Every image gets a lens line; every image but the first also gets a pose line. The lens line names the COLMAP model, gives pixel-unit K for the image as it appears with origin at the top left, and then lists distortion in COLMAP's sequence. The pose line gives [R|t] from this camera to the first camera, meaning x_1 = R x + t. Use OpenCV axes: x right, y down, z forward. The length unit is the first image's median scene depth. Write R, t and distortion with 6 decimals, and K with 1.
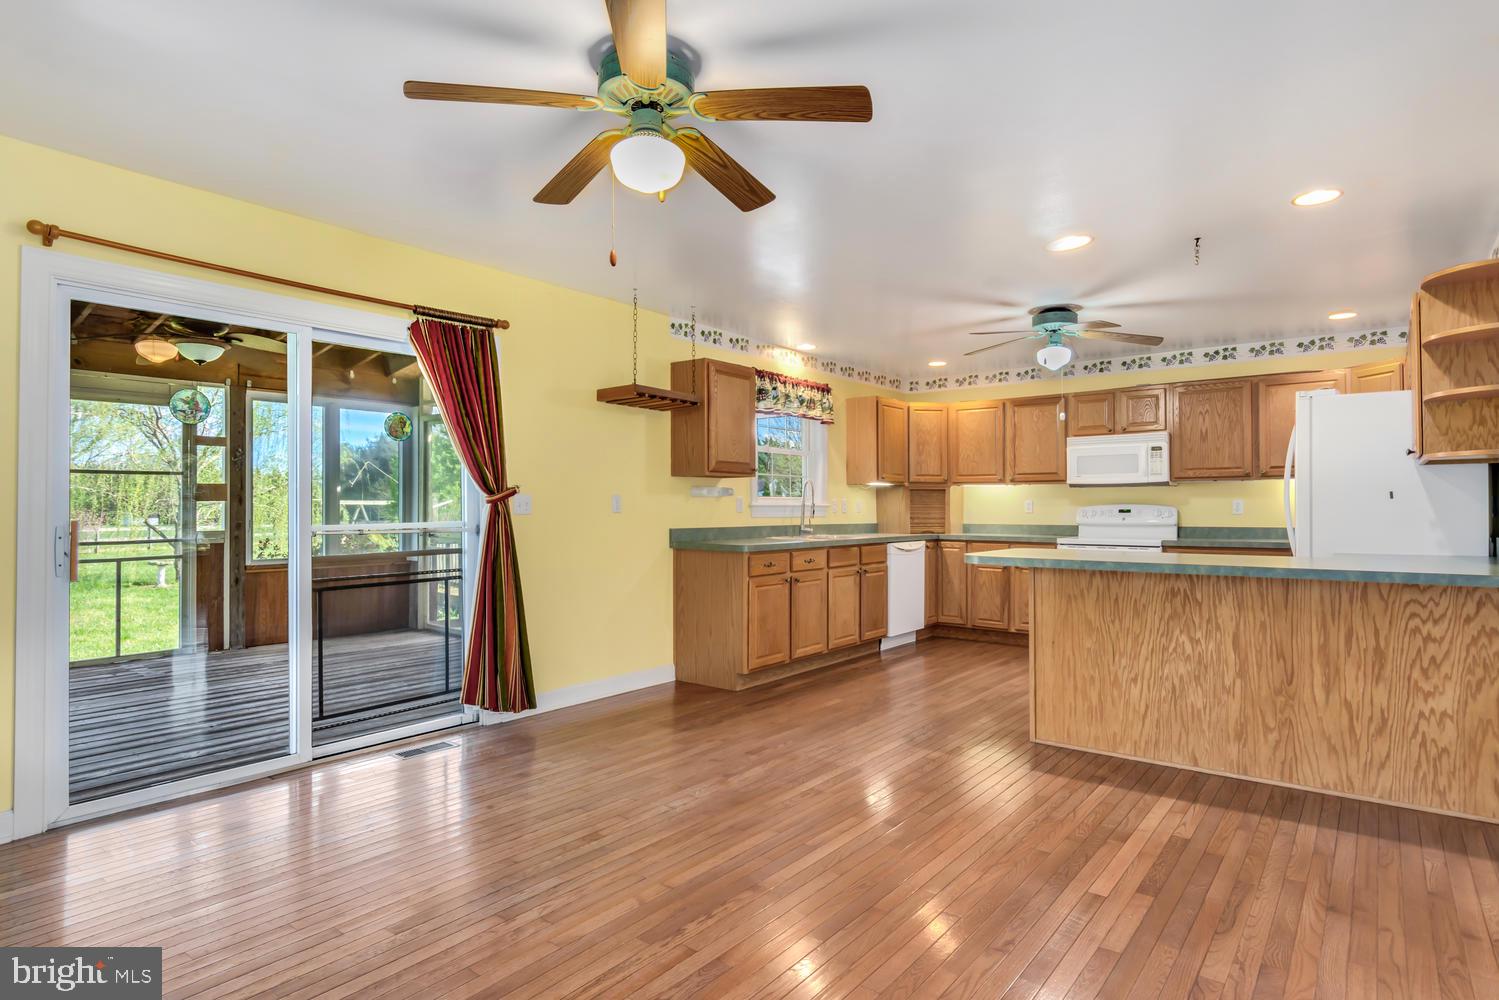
lens RADIAL K [[803.0, 0, 758.6], [0, 803.0, 493.2], [0, 0, 1]] dist [0.005334, -0.004810]
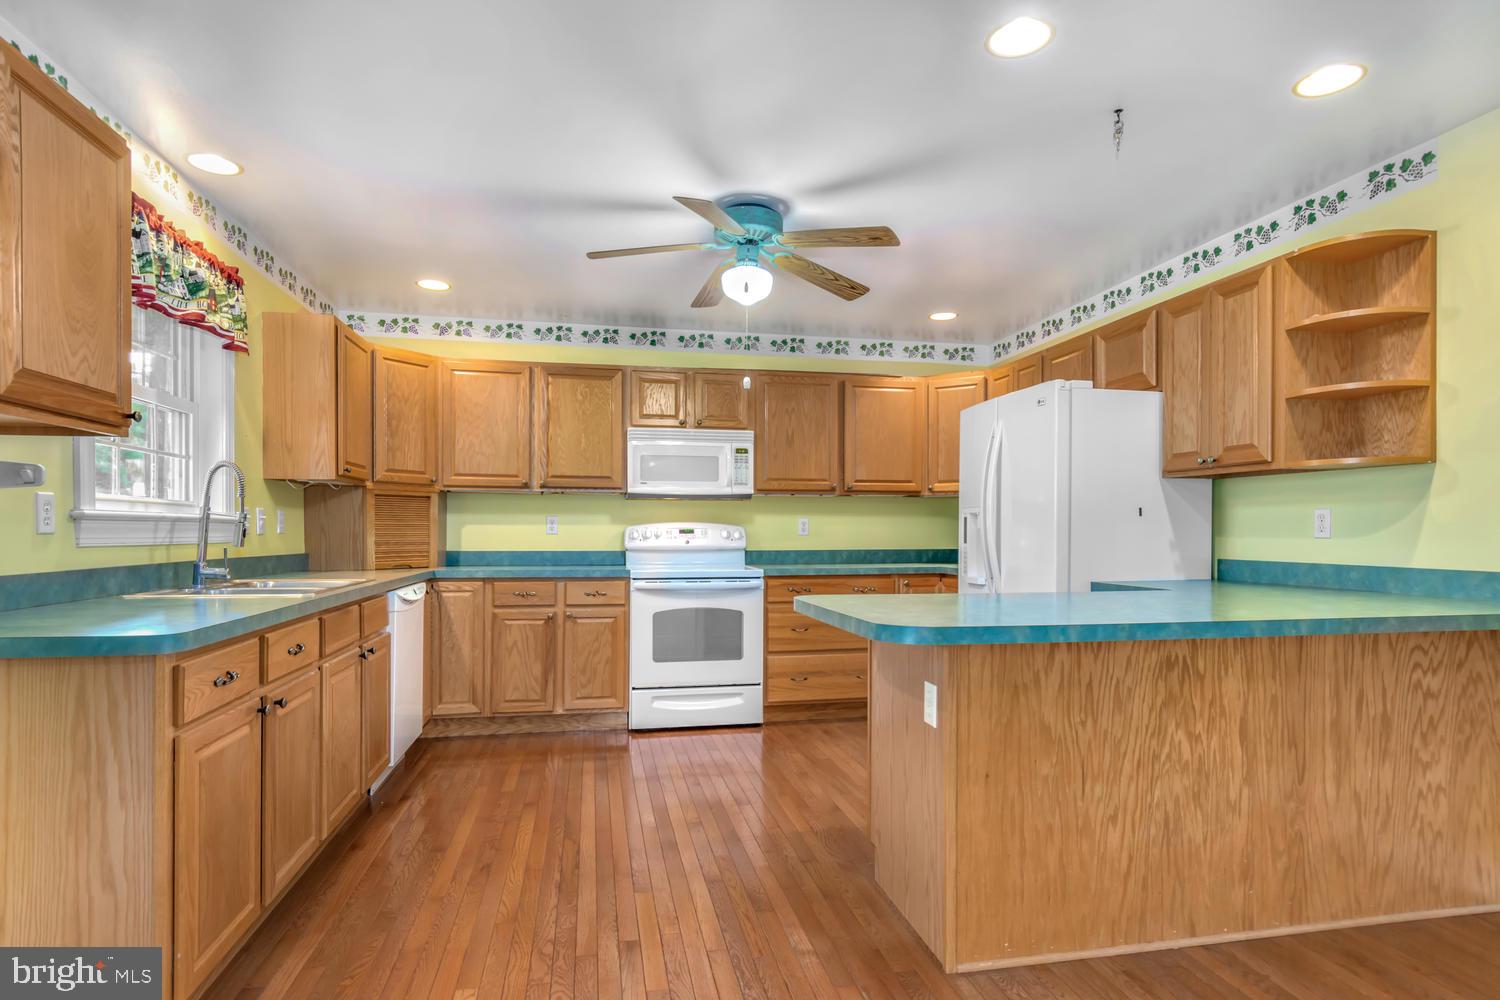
lens RADIAL K [[803.5, 0, 761.1], [0, 803.5, 534.1], [0, 0, 1]] dist [0.005334, -0.004810]
pose [[0.651563, -0.002339, 0.758591, -0.147190], [-0.016143, 0.999726, 0.016948, 0.020458], [-0.758423, -0.023289, 0.651347, 0.840437]]
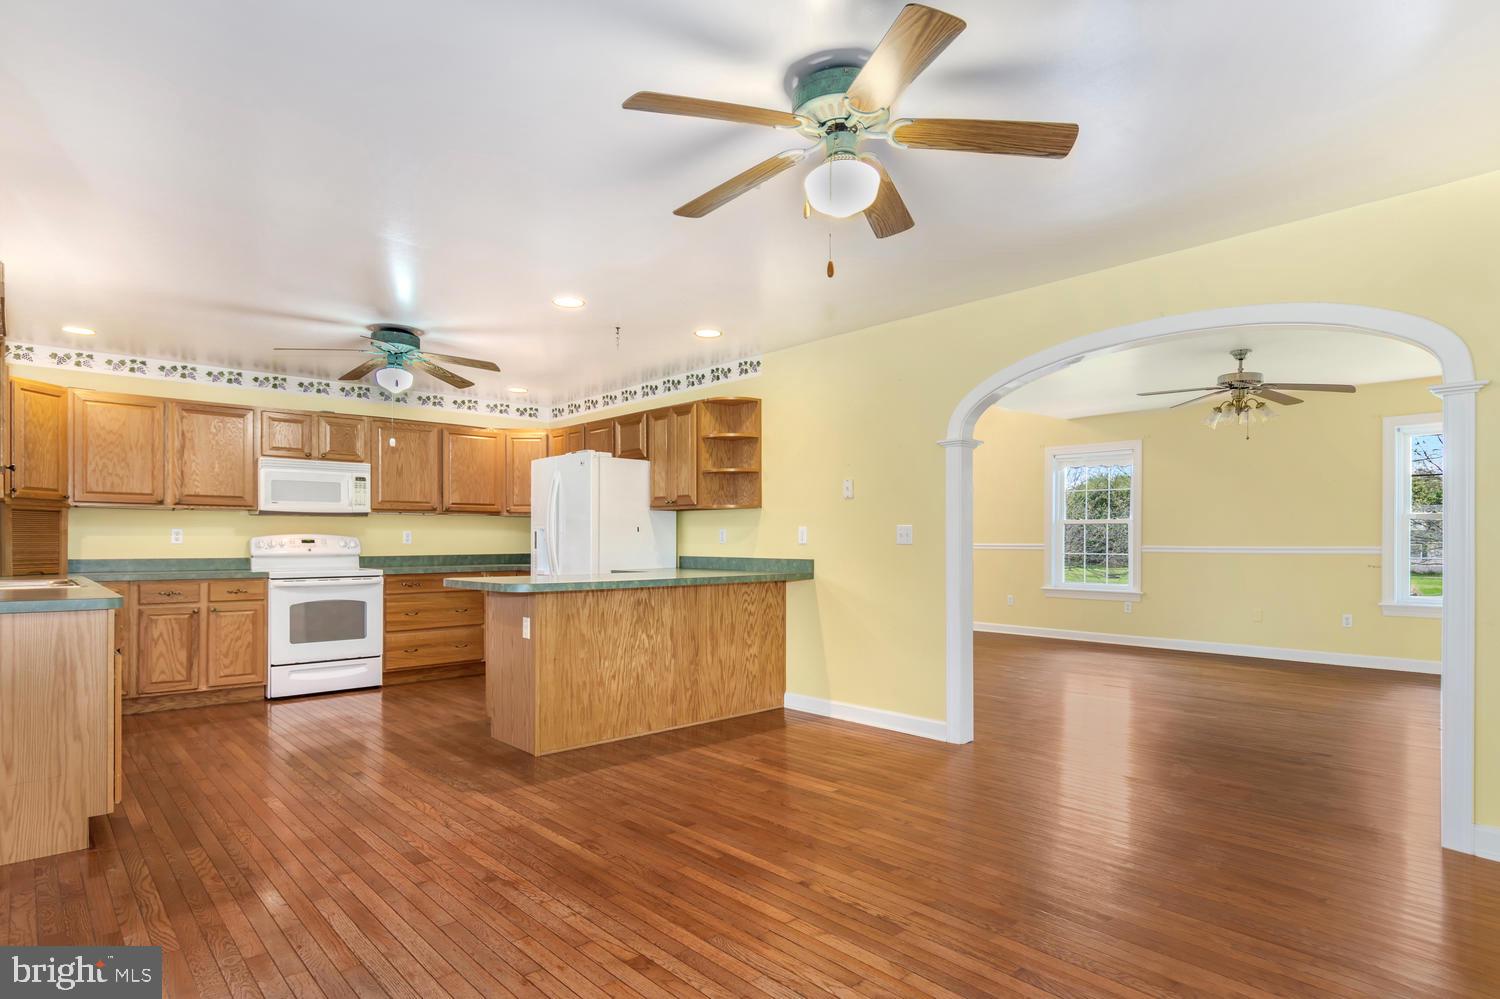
lens RADIAL K [[803.5, 0, 755.8], [0, 803.5, 540.4], [0, 0, 1]] dist [0.005334, -0.004810]
pose [[0.172214, -0.000740, 0.985059, -0.730305], [-0.018623, 0.999819, 0.004007, 0.014480], [-0.984883, -0.019035, 0.172169, 0.592599]]
